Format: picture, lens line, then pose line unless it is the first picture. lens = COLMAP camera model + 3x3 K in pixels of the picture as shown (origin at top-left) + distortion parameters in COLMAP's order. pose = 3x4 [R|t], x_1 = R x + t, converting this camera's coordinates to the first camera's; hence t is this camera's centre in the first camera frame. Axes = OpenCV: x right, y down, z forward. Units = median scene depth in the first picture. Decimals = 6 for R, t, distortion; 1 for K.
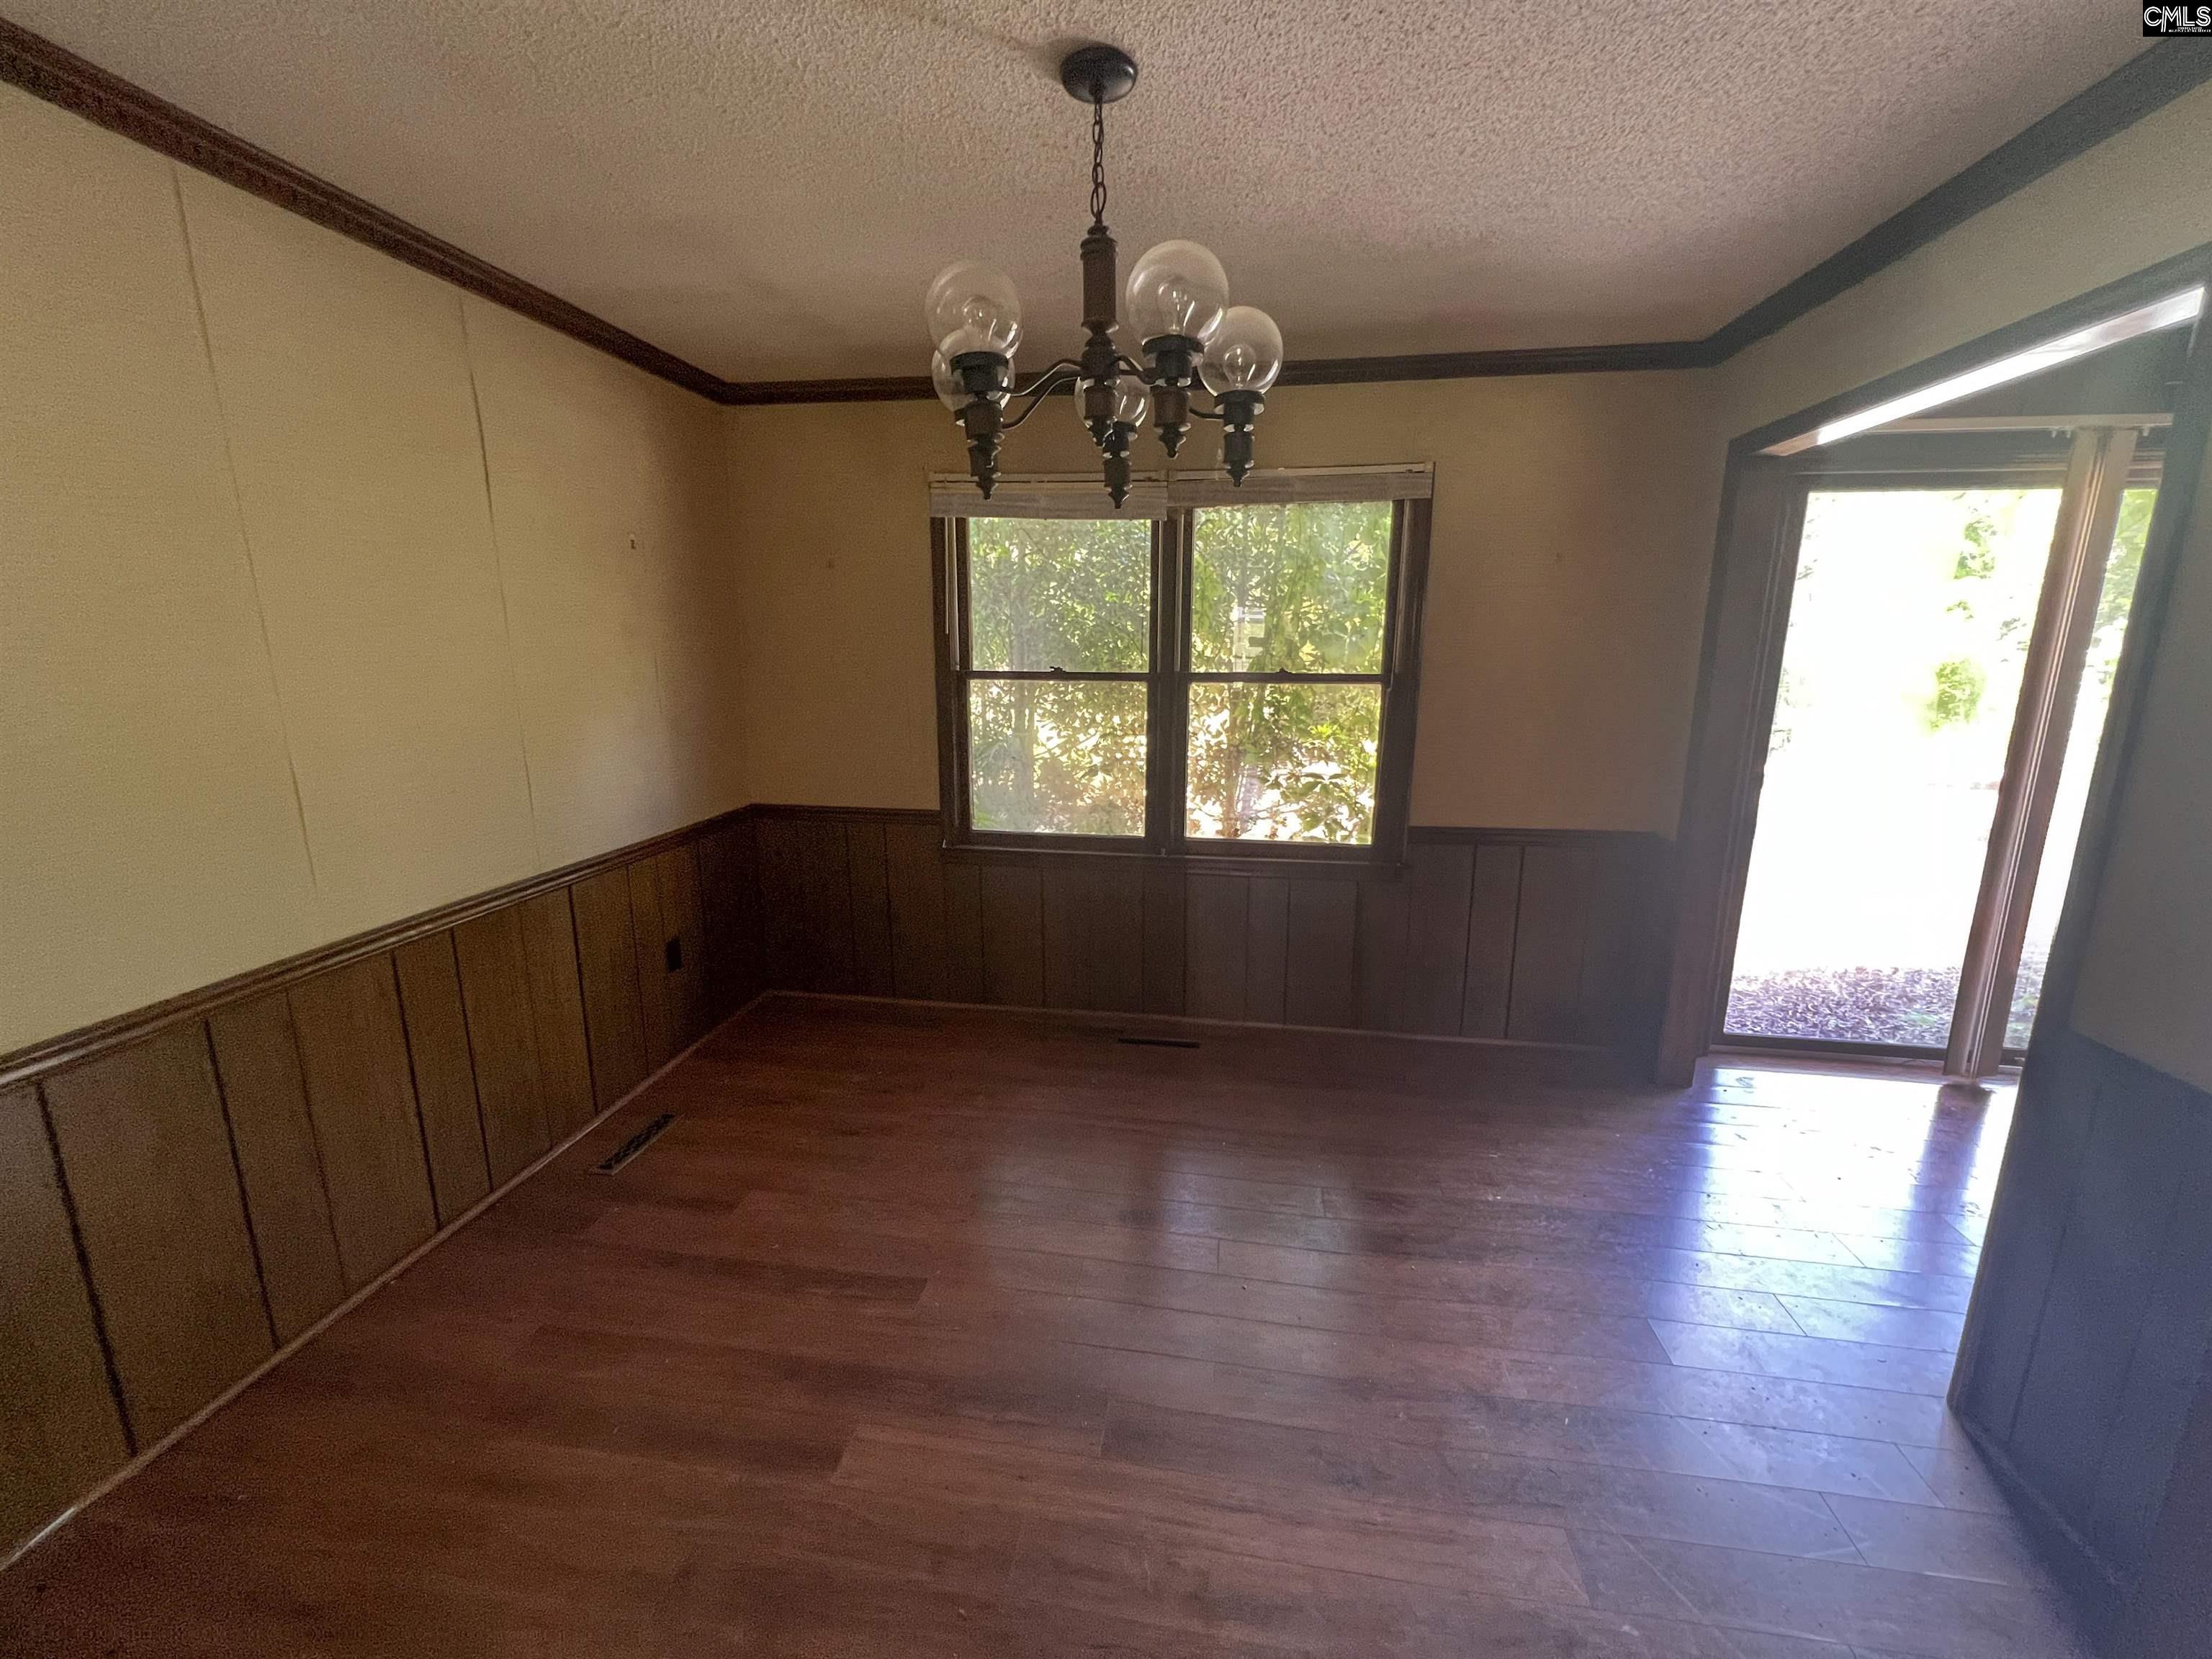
lens RADIAL K [[892.6, 0, 1110.0], [0, 892.6, 822.1], [0, 0, 1]] dist [0.000463, 0.000794]
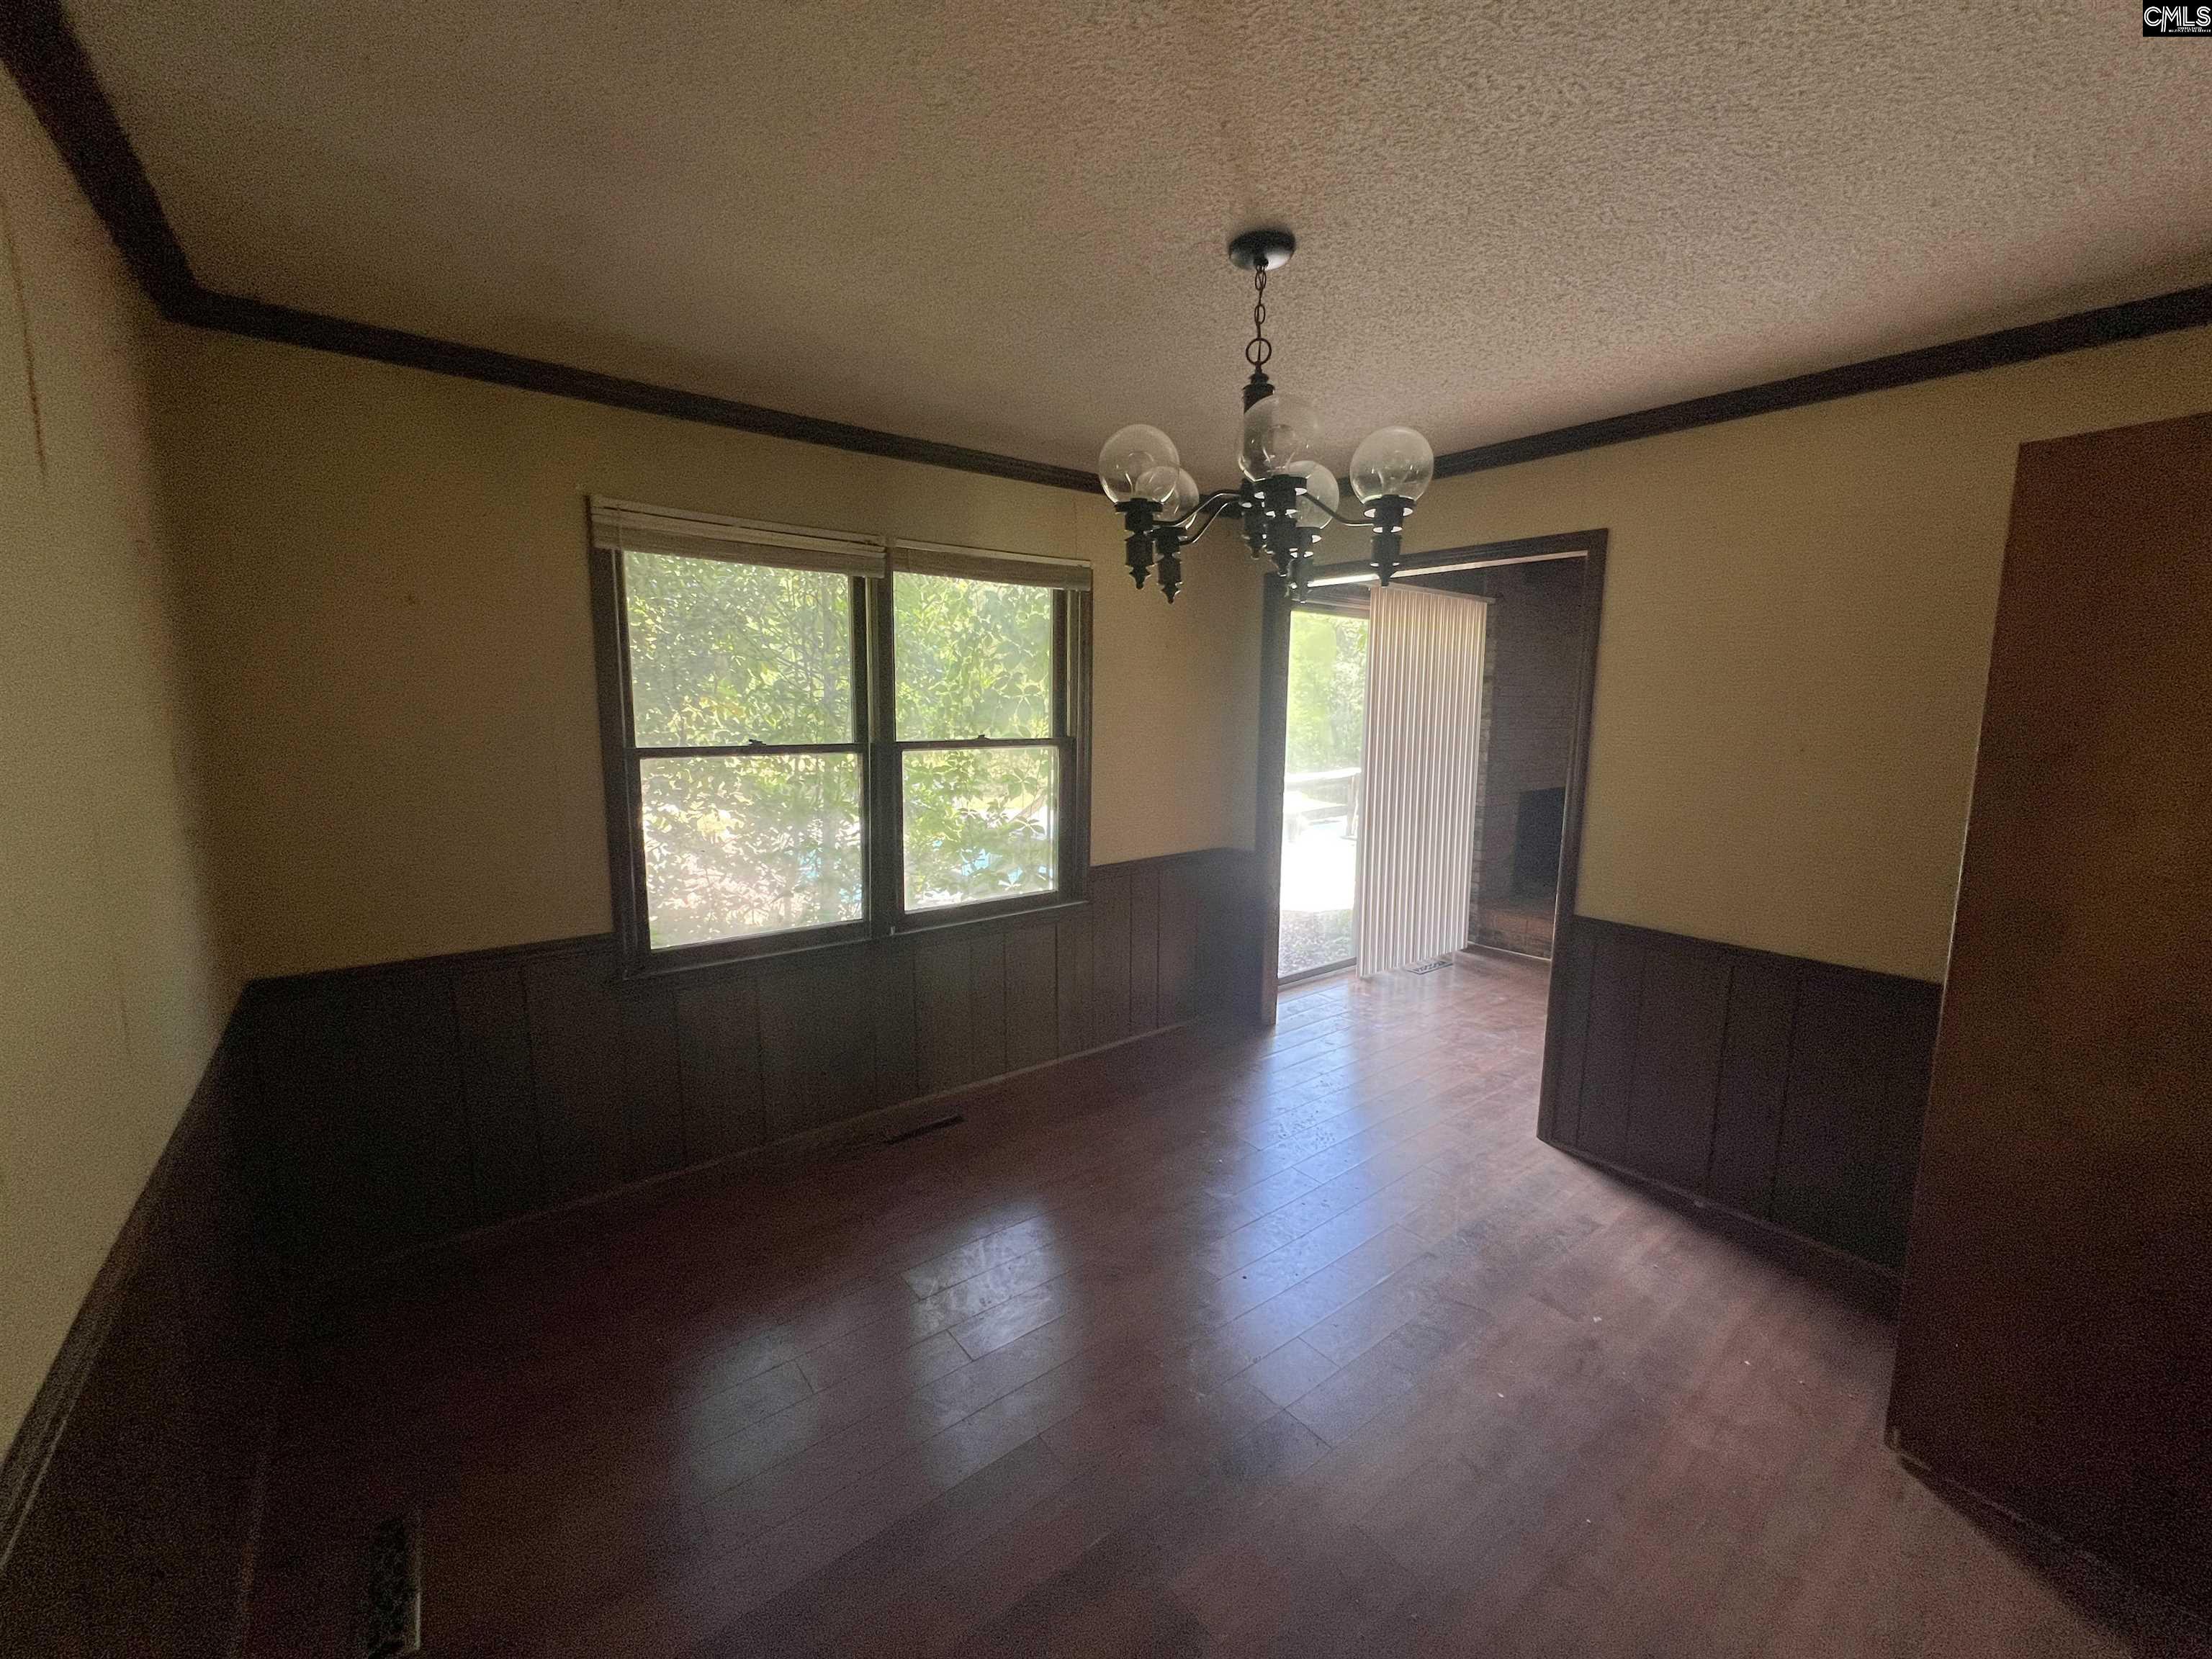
lens RADIAL K [[892.6, 0, 1110.0], [0, 892.6, 822.1], [0, 0, 1]] dist [0.000463, 0.000794]
pose [[0.683534, -0.098372, 0.723259, -0.465662], [0.134684, 0.990860, 0.007483, -0.057319], [-0.717385, 0.092297, 0.690536, 0.173993]]
